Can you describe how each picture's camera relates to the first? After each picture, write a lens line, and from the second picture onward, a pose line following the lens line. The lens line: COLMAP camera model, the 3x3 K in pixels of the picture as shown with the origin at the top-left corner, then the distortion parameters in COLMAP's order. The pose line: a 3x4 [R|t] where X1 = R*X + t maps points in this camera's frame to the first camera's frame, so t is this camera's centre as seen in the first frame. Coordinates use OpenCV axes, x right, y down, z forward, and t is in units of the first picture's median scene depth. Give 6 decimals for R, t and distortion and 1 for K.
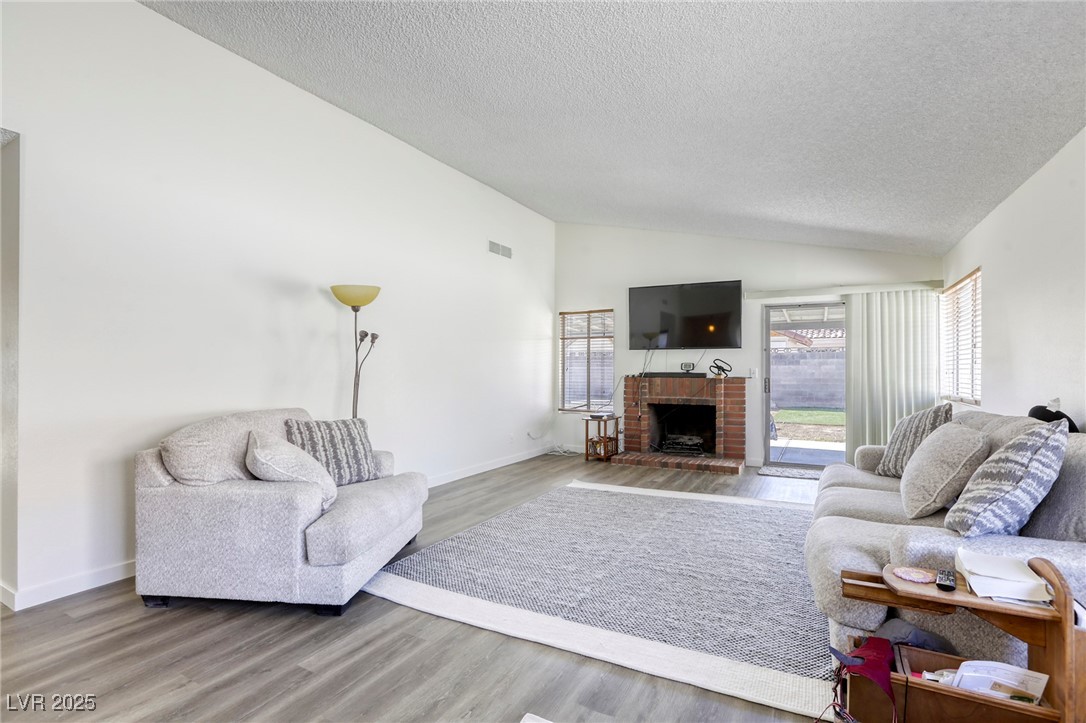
lens RADIAL K [[505.7, 0, 544.9], [0, 505.7, 363.7], [0, 0, 1]] dist [-0.029854, 0.000807]
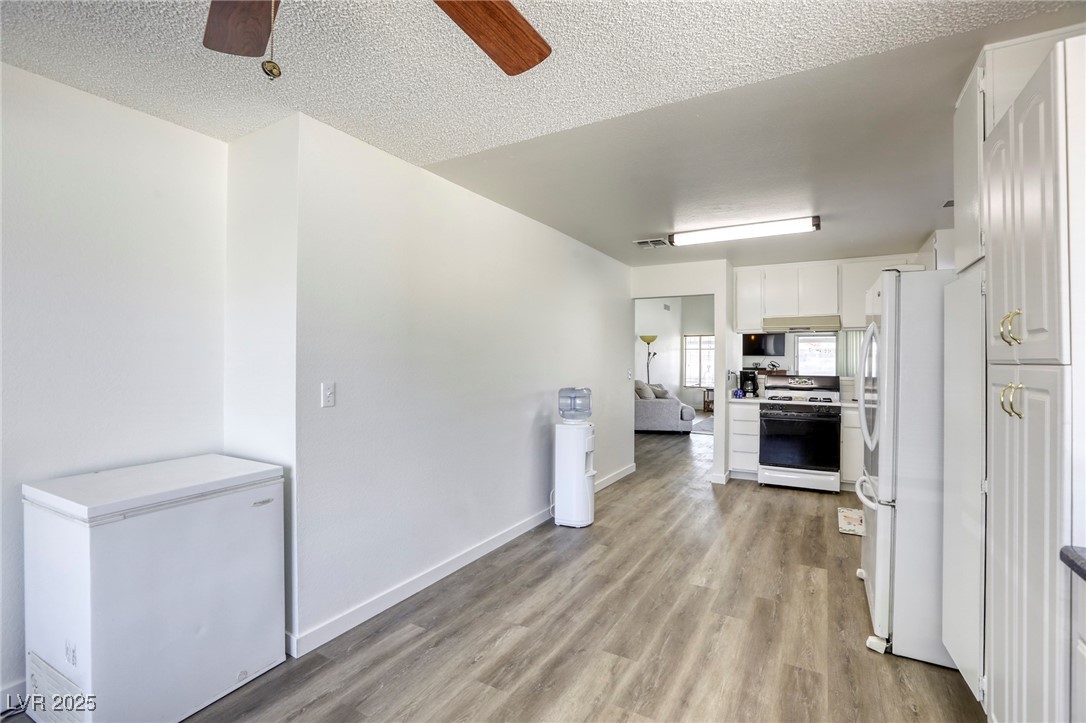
lens RADIAL K [[518.1, 0, 543.0], [0, 518.1, 361.5], [0, 0, 1]] dist [-0.034209, 0.000675]
pose [[0.999945, 0.004800, -0.009312, -0.559158], [-0.004679, 0.999905, 0.012935, -0.029433], [0.009373, -0.012891, 0.999873, -1.074991]]
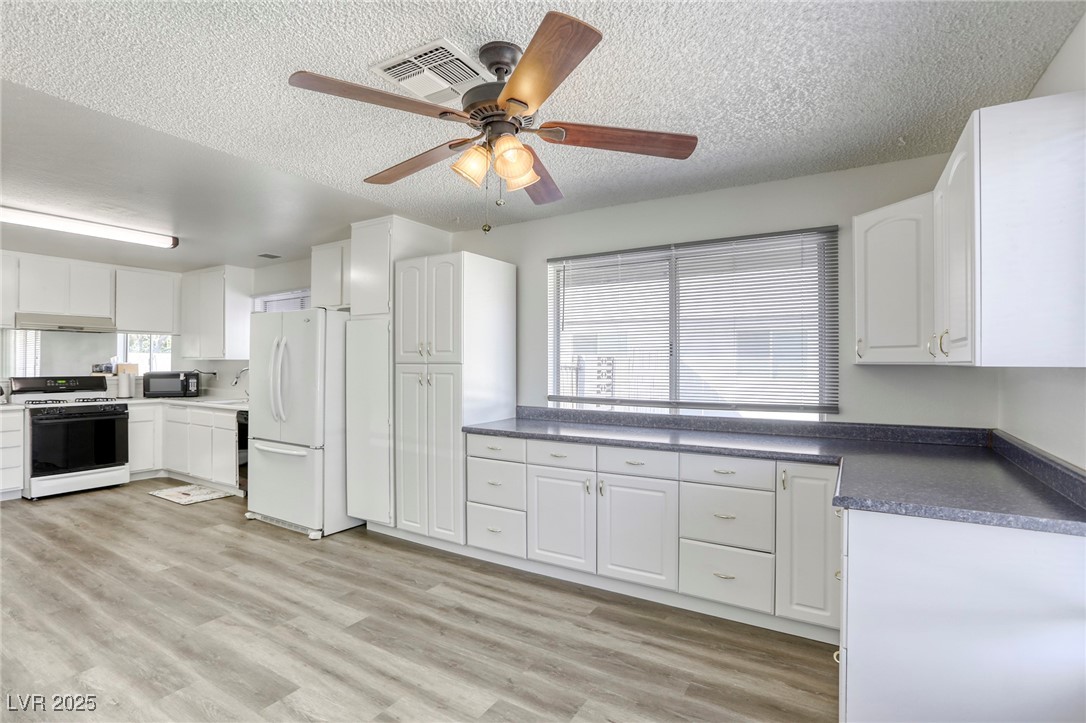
lens RADIAL K [[483.4, 0, 543.0], [0, 483.4, 361.5], [0, 0, 1]] dist [-0.016593, 0.001572]
pose [[0.024944, 0.006544, 0.999667, -0.897940], [-0.015024, 0.999868, -0.006170, -0.027228], [-0.999576, -0.014865, 0.025039, -0.985460]]
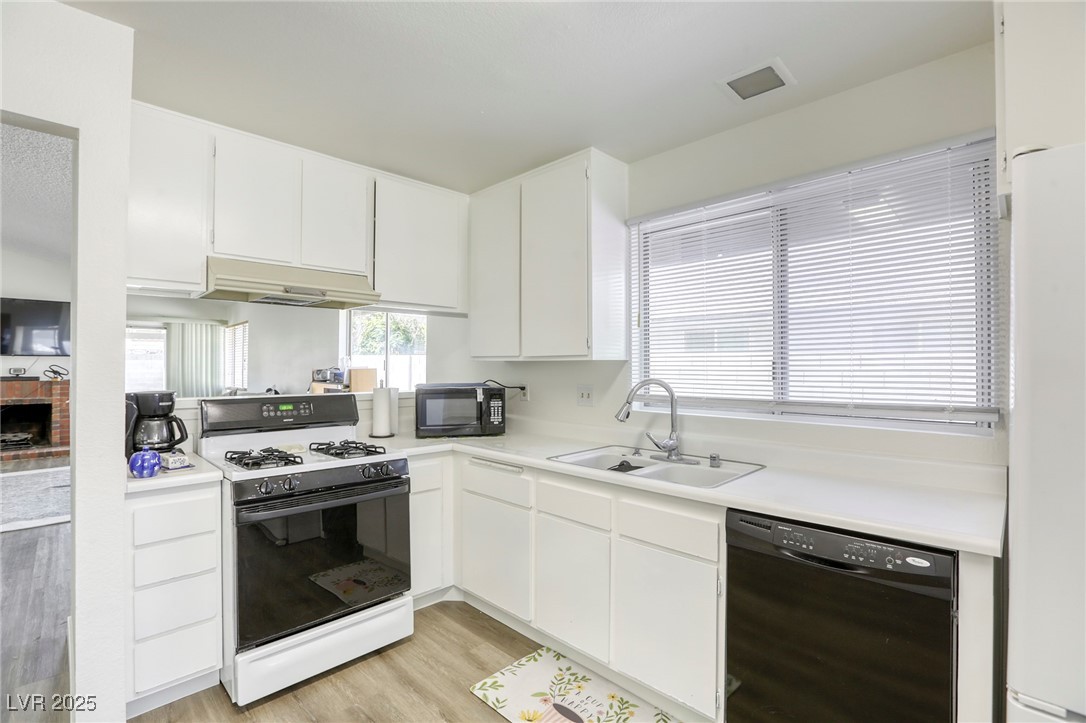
lens RADIAL K [[498.3, 0, 546.1], [0, 498.3, 363.0], [0, 0, 1]] dist [-0.038922, 0.012187]
pose [[0.286254, 0.004742, 0.958142, -0.429839], [-0.010653, 0.999942, -0.001766, -0.024141], [-0.958095, -0.009702, 0.286288, -0.460391]]
